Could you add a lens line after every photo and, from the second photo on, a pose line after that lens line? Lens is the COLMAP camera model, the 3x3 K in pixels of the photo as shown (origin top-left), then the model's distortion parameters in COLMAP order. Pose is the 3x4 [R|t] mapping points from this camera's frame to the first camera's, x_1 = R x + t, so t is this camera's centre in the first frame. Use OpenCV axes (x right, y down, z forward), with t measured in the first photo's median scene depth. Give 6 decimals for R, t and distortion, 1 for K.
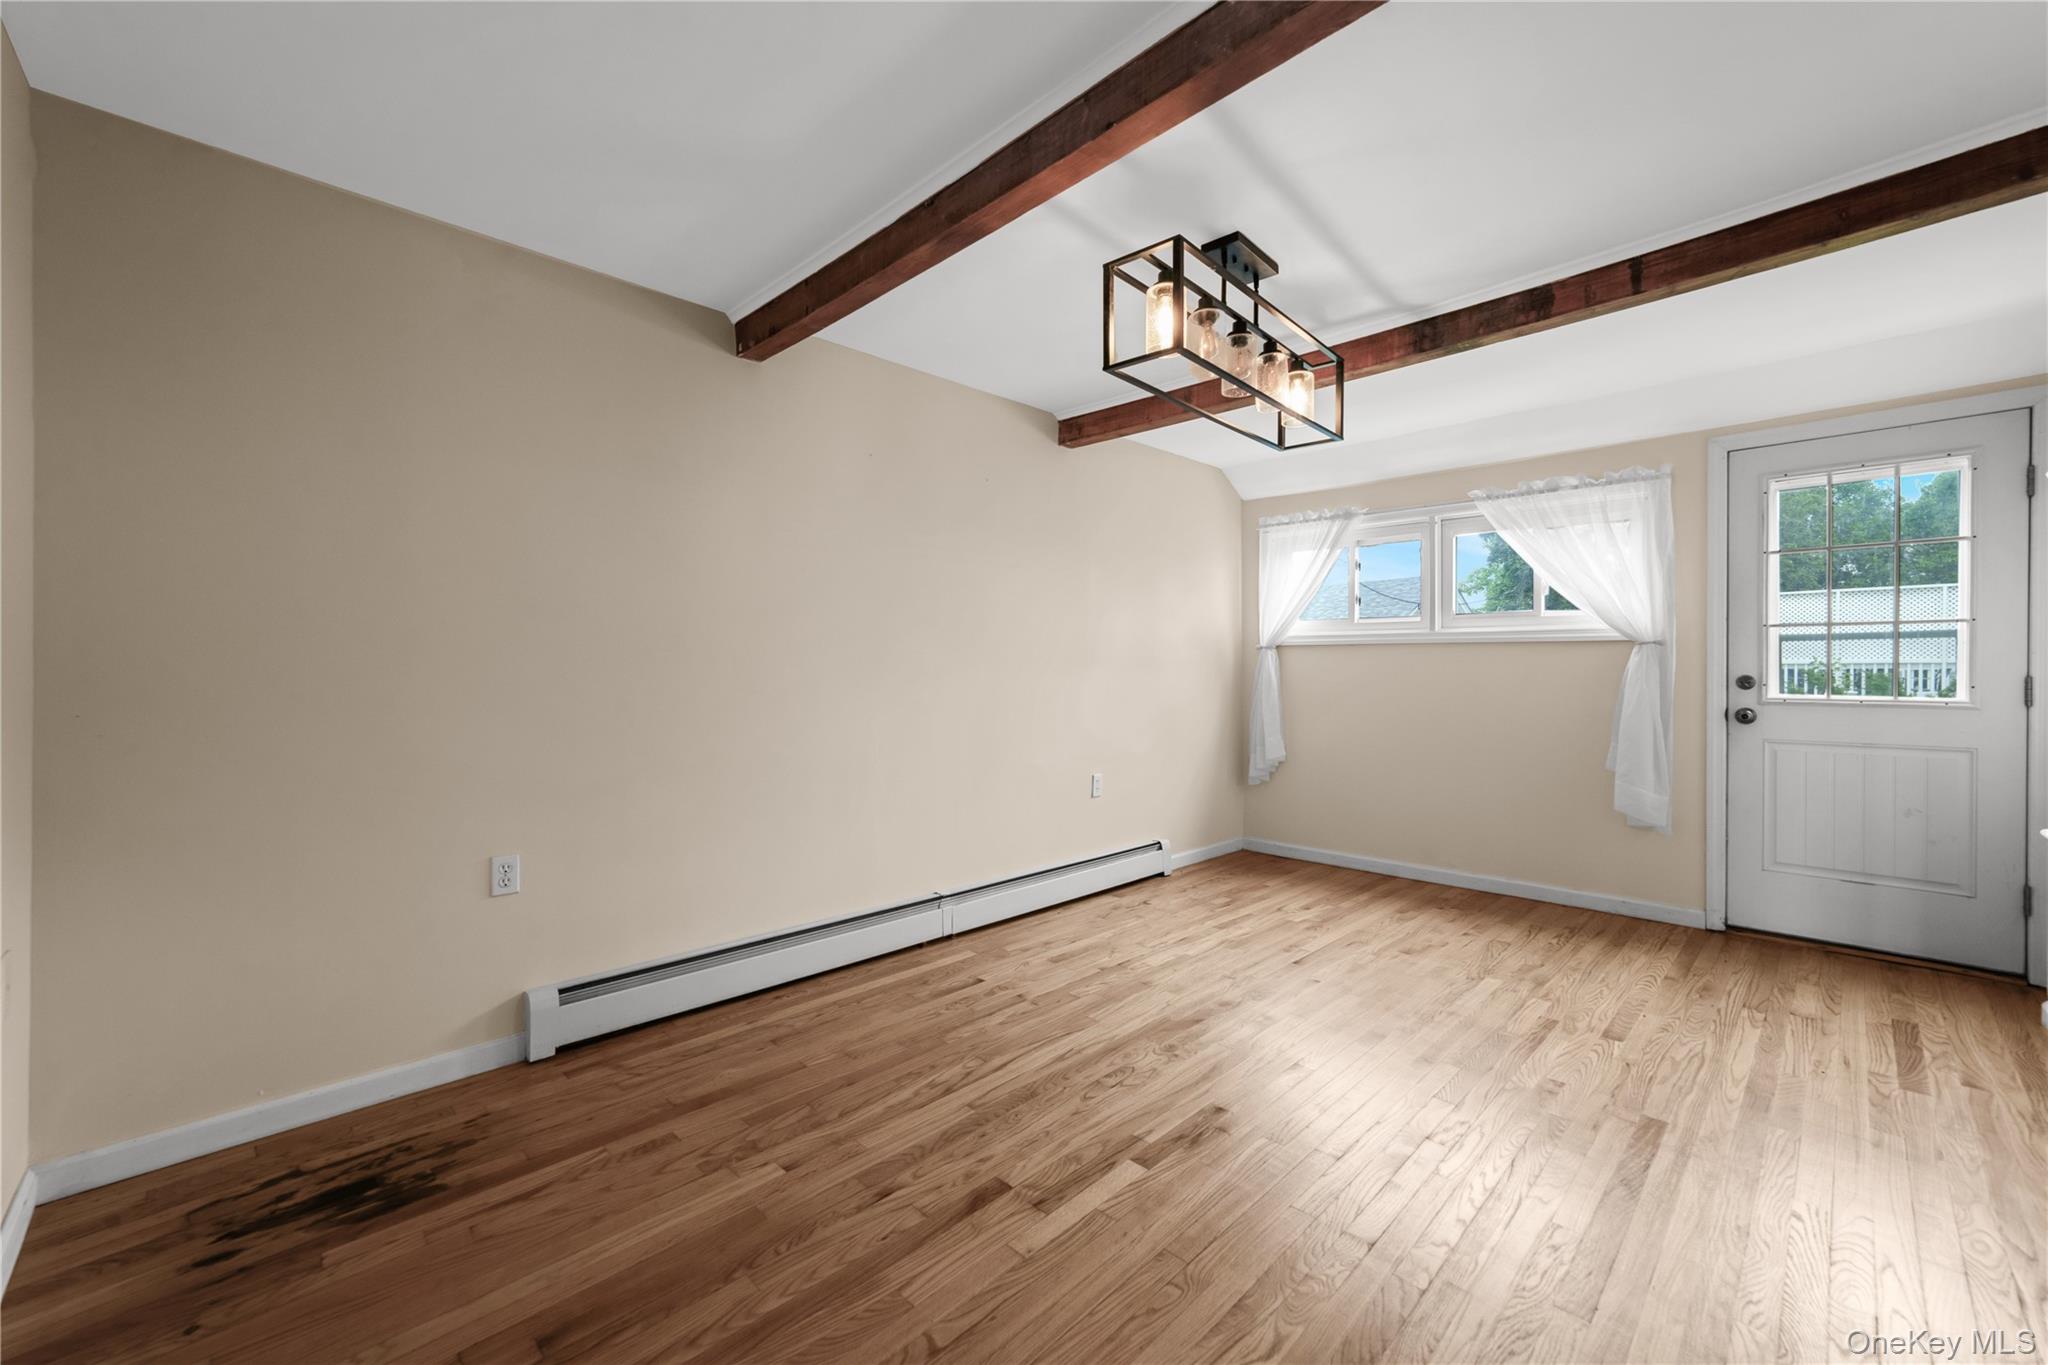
lens RADIAL K [[802.8, 0, 1021.4], [0, 802.8, 674.1], [0, 0, 1]] dist [0.000840, 0.000101]
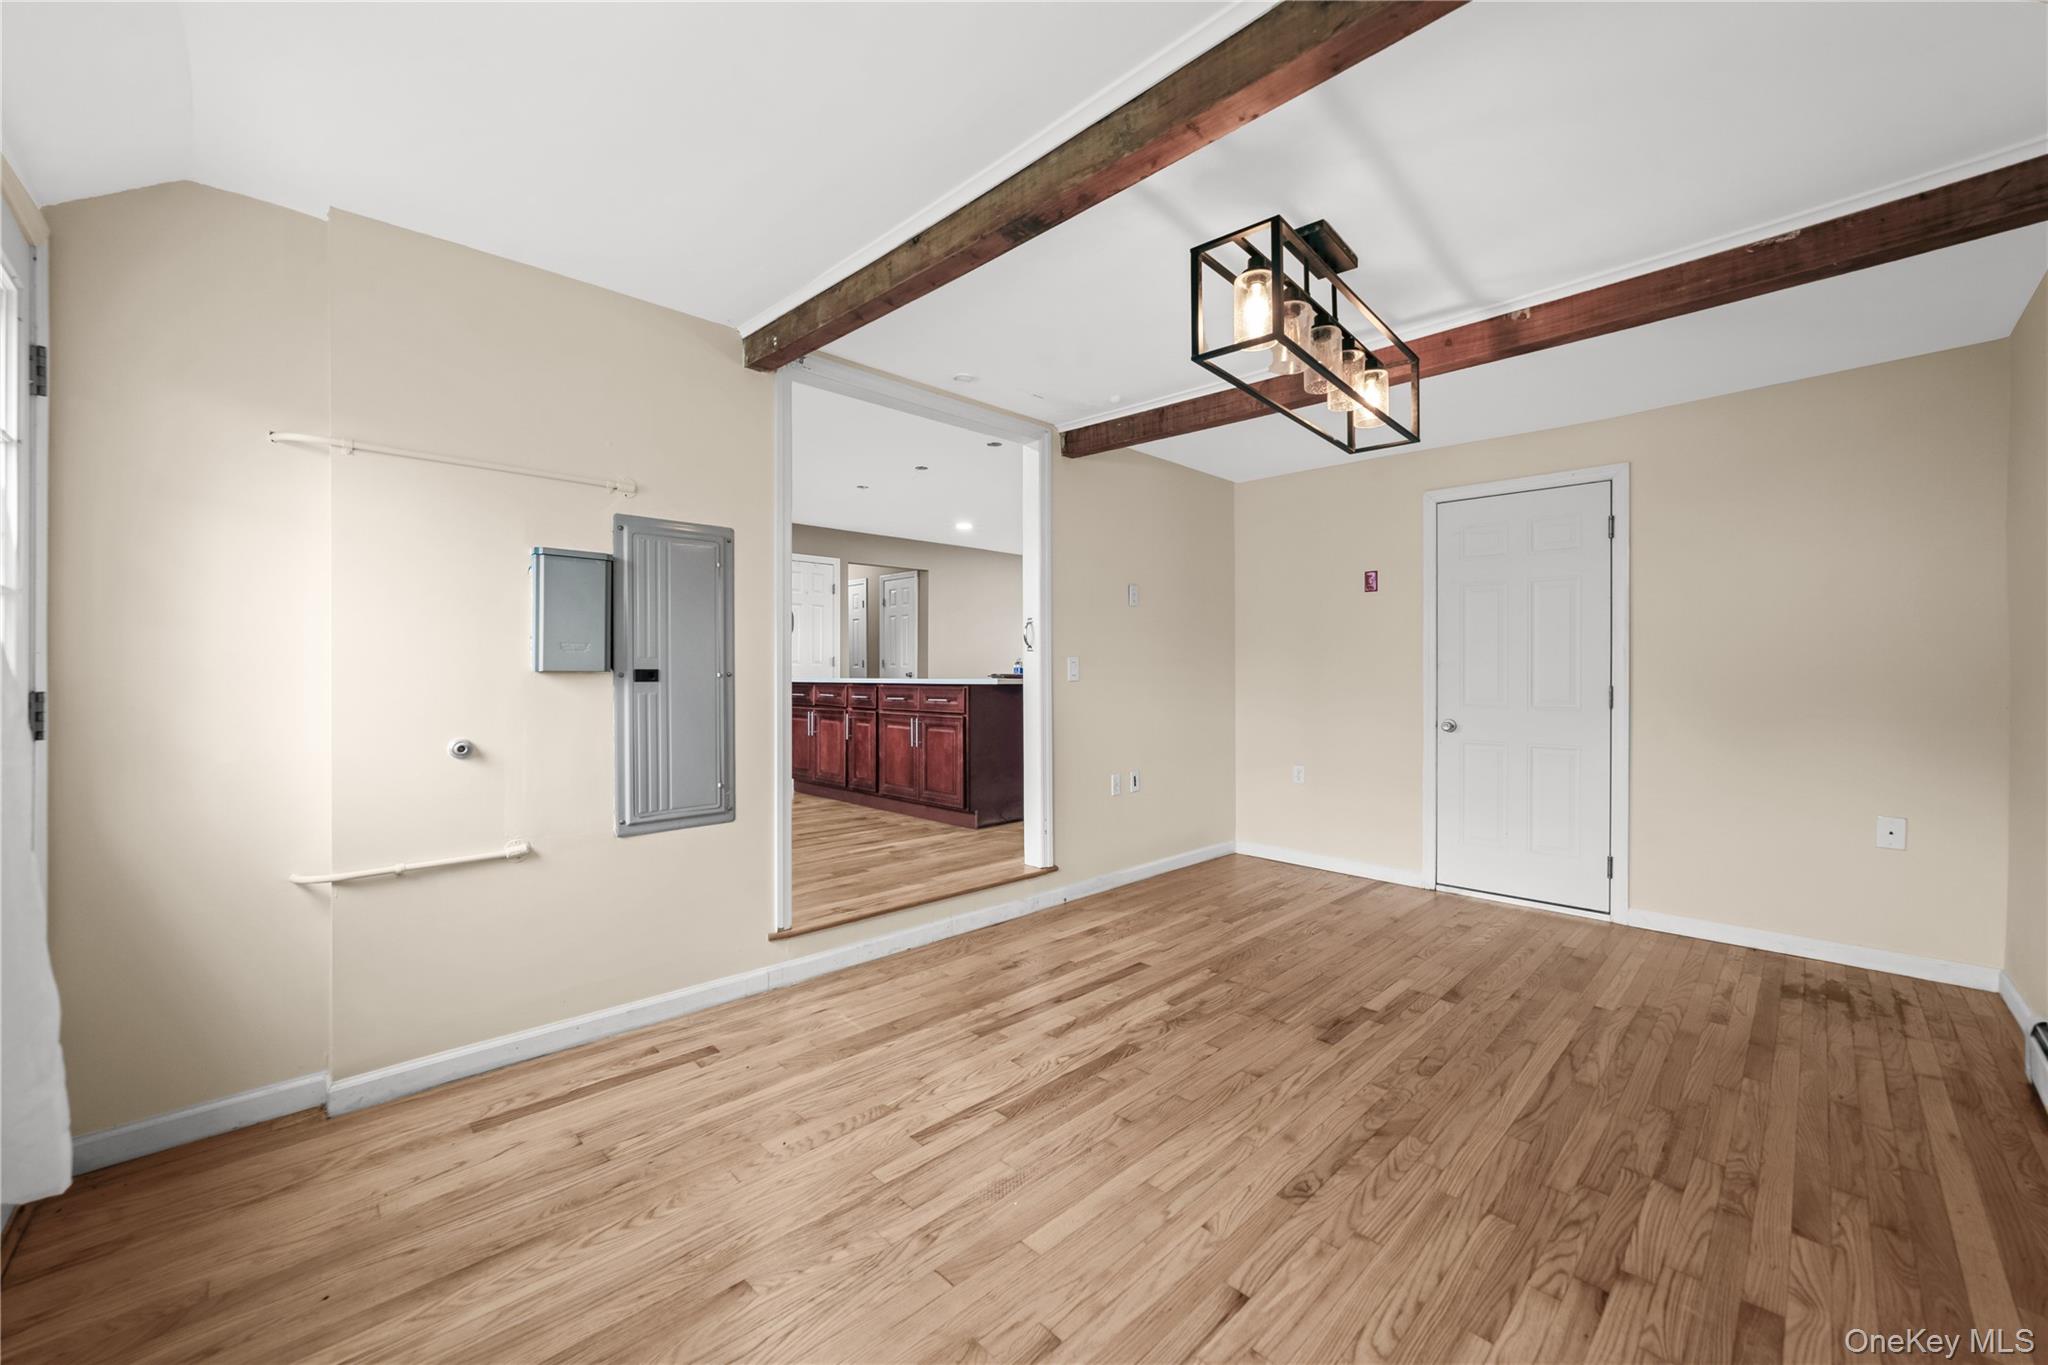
lens RADIAL K [[802.8, 0, 1026.5], [0, 802.8, 679.2], [0, 0, 1]] dist [0.000840, 0.000101]
pose [[-0.999972, -0.004132, -0.006168, 0.645728], [-0.004187, 0.999952, 0.008907, -0.013787], [0.006131, 0.008932, -0.999941, 2.014381]]
